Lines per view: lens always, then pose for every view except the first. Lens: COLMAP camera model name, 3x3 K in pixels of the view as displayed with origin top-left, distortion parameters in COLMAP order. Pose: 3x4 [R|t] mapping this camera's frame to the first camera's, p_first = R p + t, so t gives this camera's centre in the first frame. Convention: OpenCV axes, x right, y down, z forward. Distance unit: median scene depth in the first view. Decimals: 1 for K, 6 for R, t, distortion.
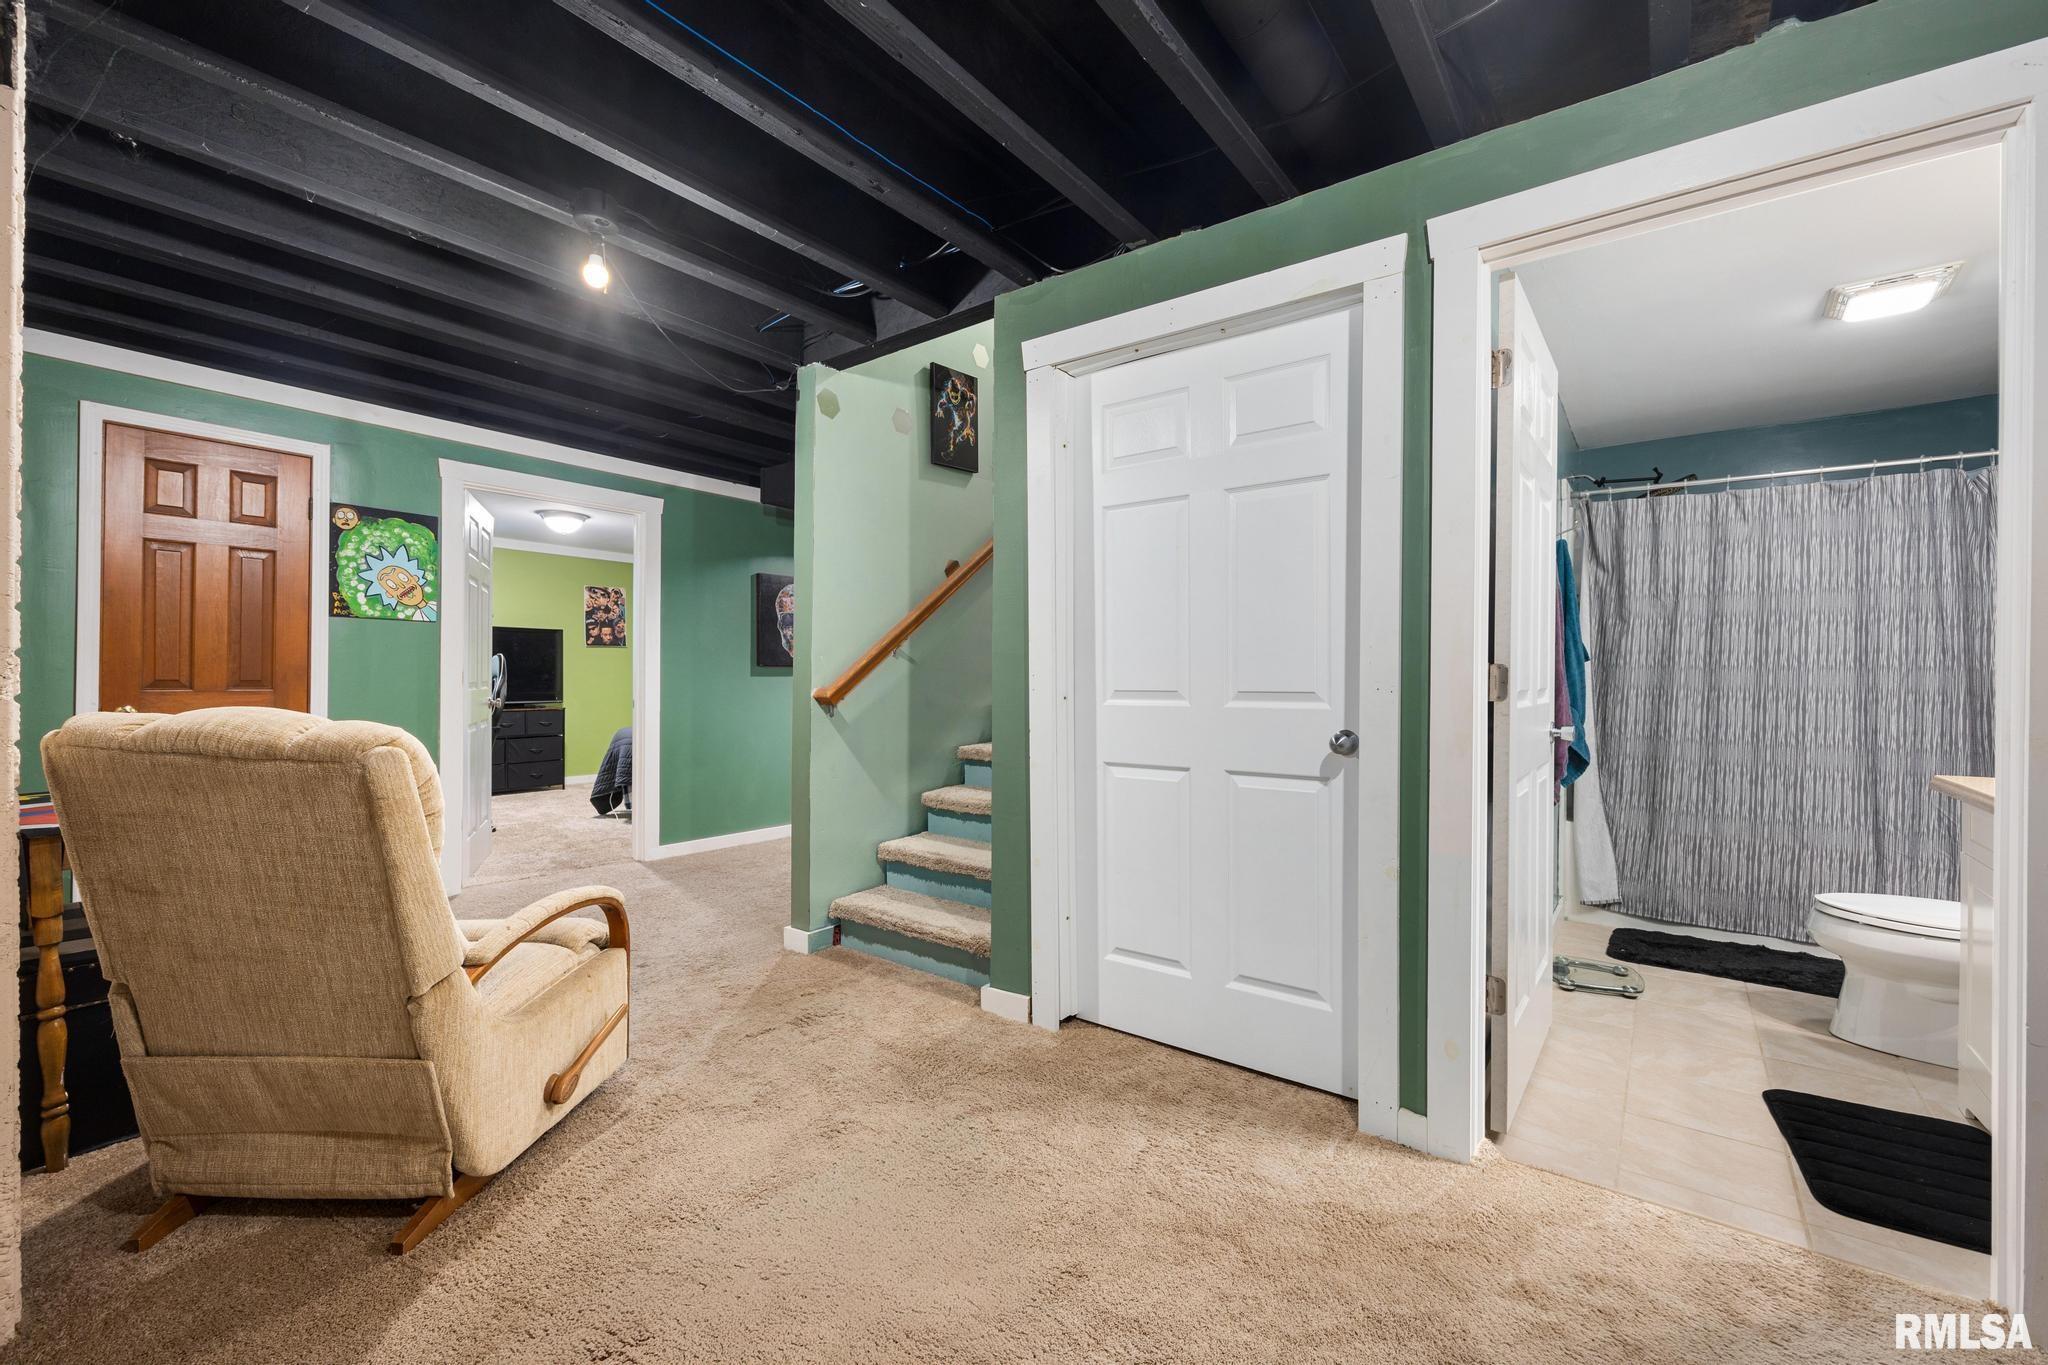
lens RADIAL K [[813.6, 0, 1048.7], [0, 813.6, 677.9], [0, 0, 1]] dist [-0.000863, -0.000288]
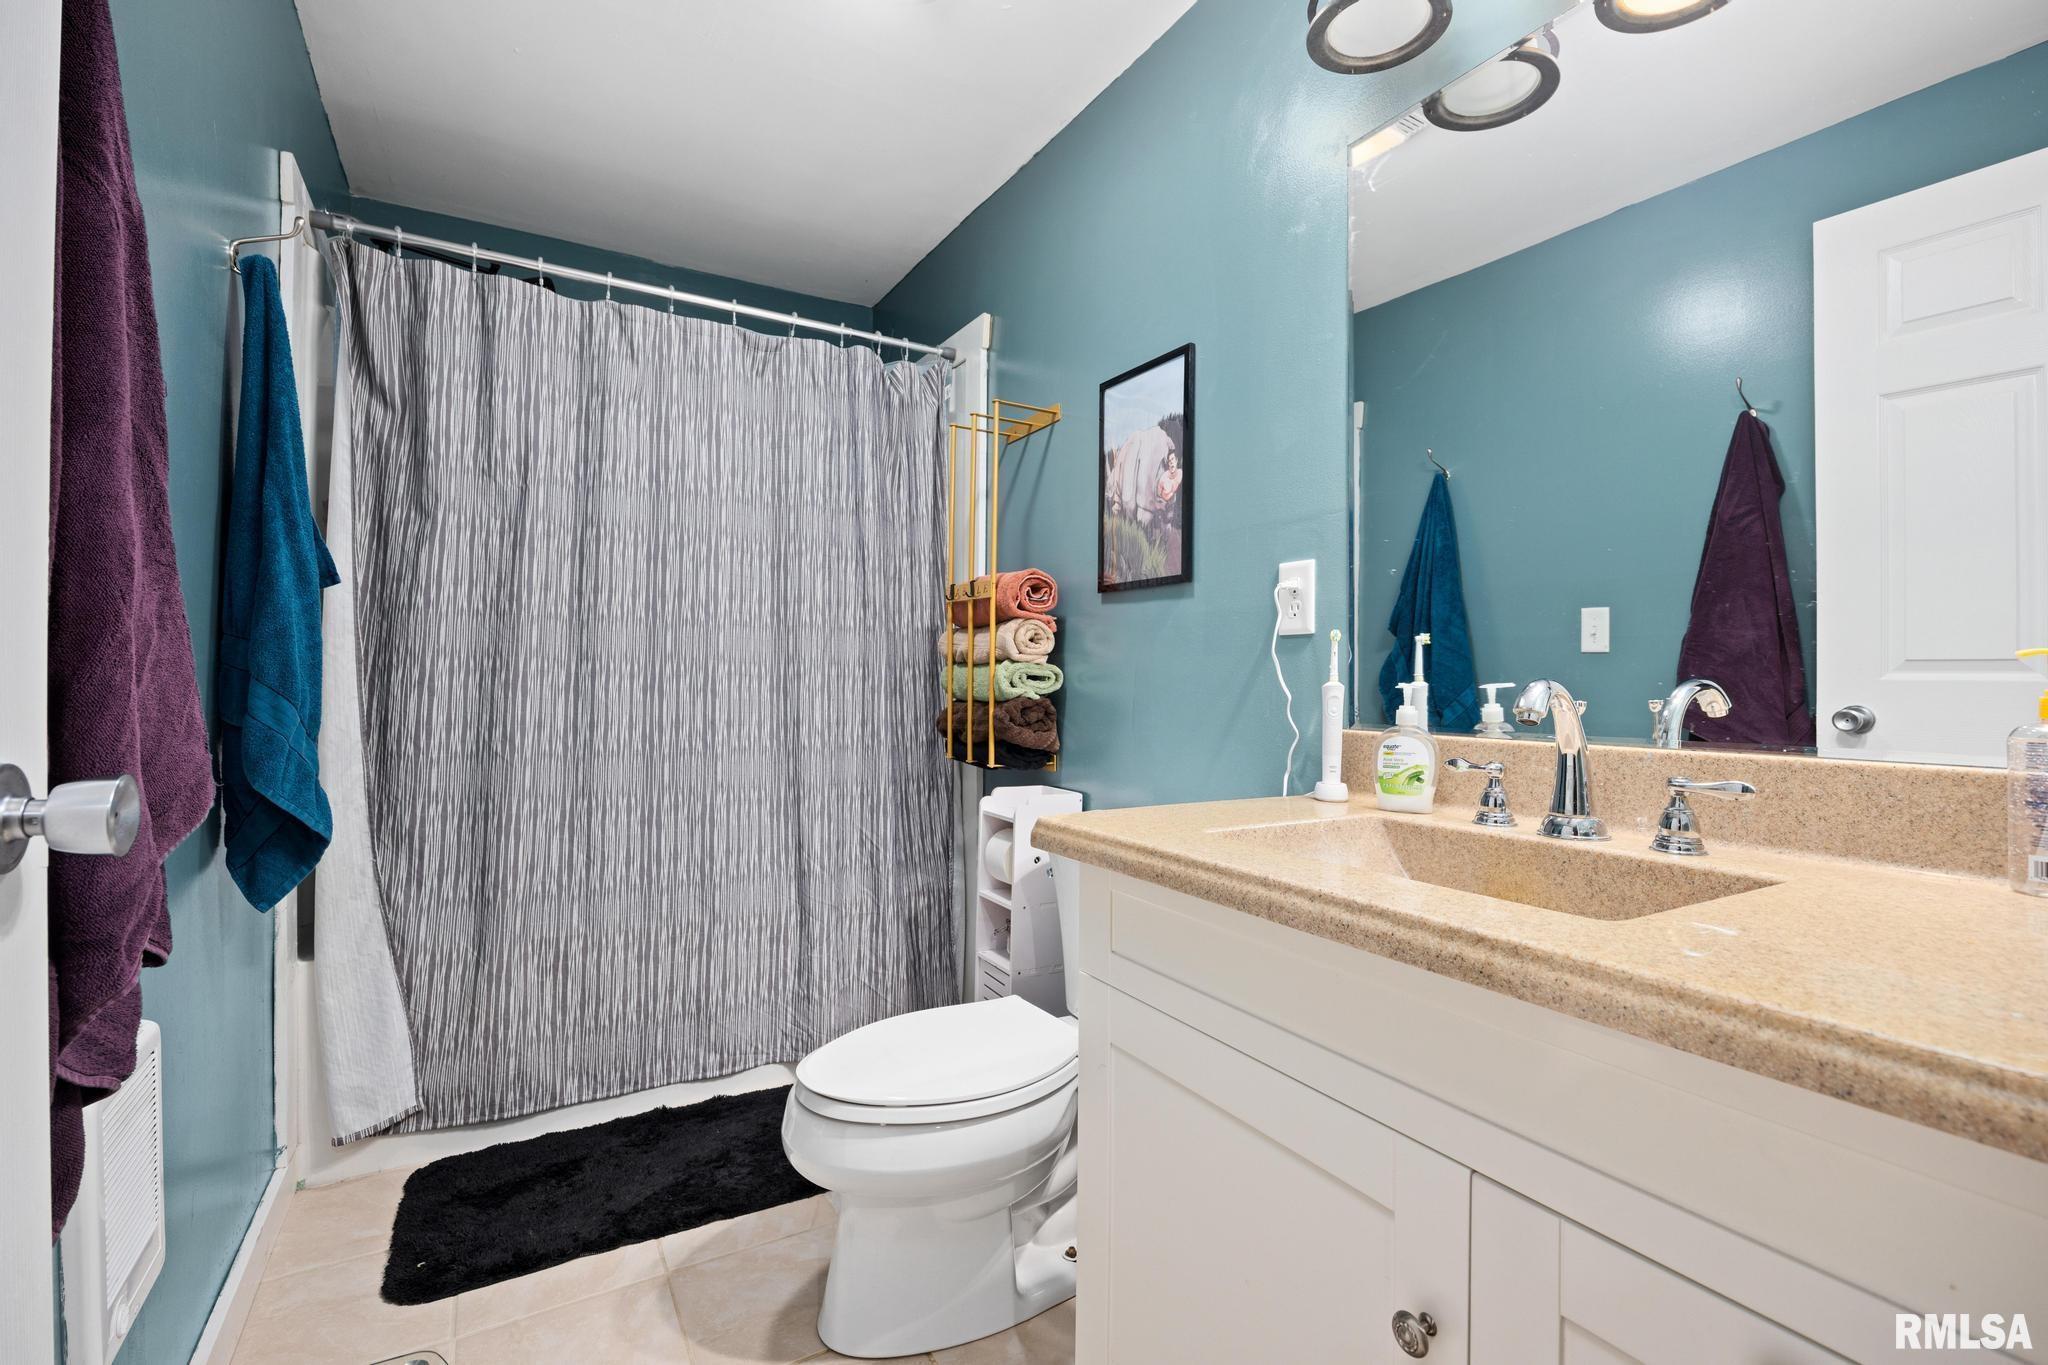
lens RADIAL K [[902.1, 0, 1024.0], [0, 902.1, 682.5], [0, 0, 1]] dist [-0.019351, 0.000258]
pose [[0.378890, -0.007729, 0.925410, 0.378442], [-0.004293, 0.999940, 0.010109, 0.023136], [-0.925432, -0.007802, 0.378834, 0.507553]]
